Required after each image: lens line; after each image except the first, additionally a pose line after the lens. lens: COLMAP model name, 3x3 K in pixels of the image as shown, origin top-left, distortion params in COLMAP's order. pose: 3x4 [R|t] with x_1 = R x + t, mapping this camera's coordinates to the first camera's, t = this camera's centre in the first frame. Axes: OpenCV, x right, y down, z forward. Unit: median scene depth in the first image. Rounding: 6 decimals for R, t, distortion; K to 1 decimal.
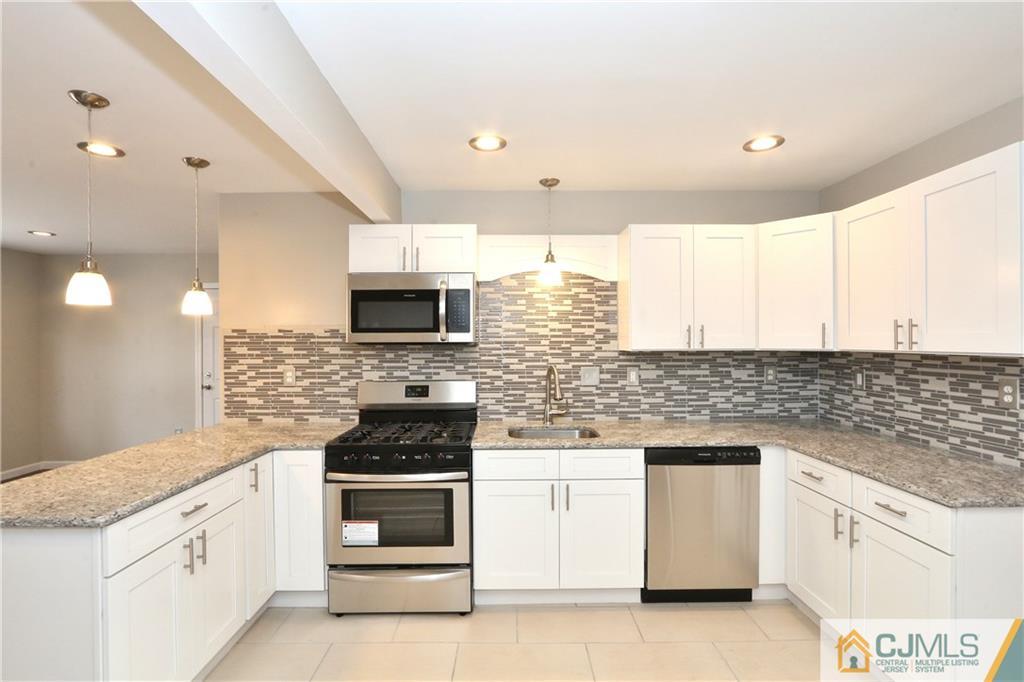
lens RADIAL K [[468.3, 0, 508.6], [0, 468.3, 347.6], [0, 0, 1]] dist [-0.013543, 0.000740]
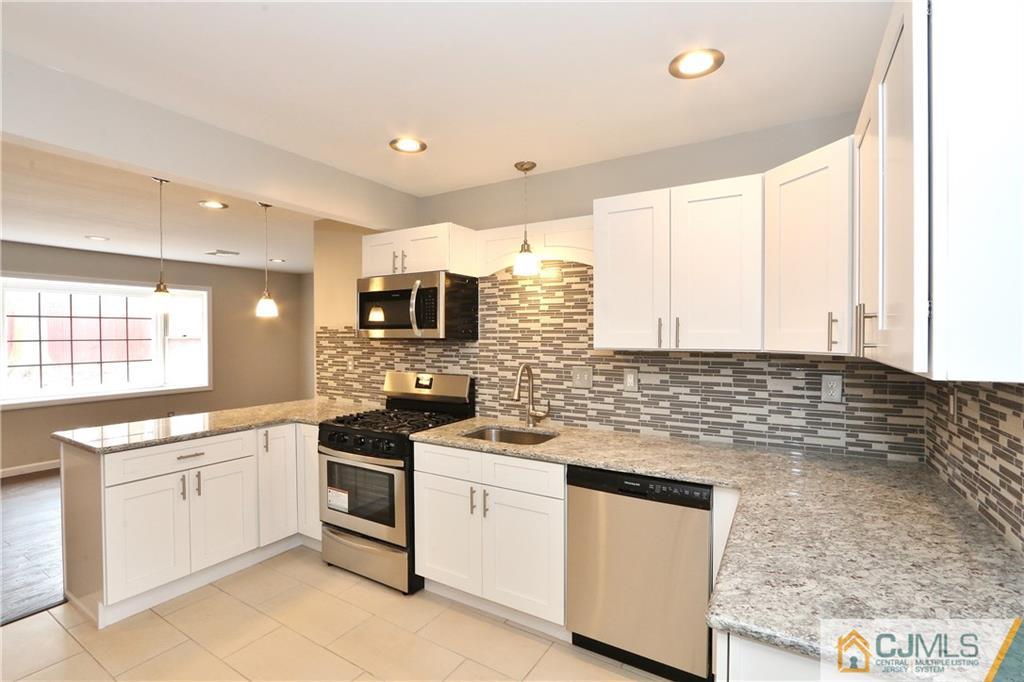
lens RADIAL K [[468.3, 0, 509.2], [0, 468.3, 345.6], [0, 0, 1]] dist [-0.013543, 0.000740]
pose [[0.847909, 0.014450, -0.529945, 0.528988], [-0.008934, 0.999876, 0.012969, -0.008462], [0.530066, -0.006262, 0.847933, 0.183470]]
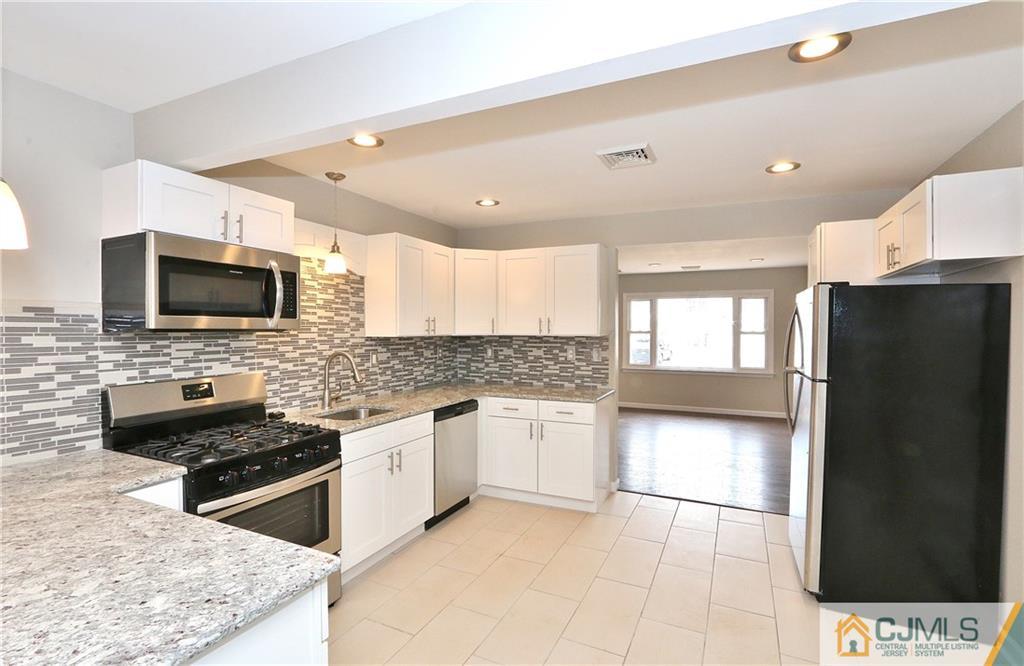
lens RADIAL K [[481.1, 0, 505.2], [0, 481.1, 336.7], [0, 0, 1]] dist [0.000347, 0.000251]
pose [[0.442467, -0.010462, 0.896724, -0.673959], [0.007660, 0.999940, 0.007886, -0.000755], [-0.896752, 0.003379, 0.442520, 0.176497]]
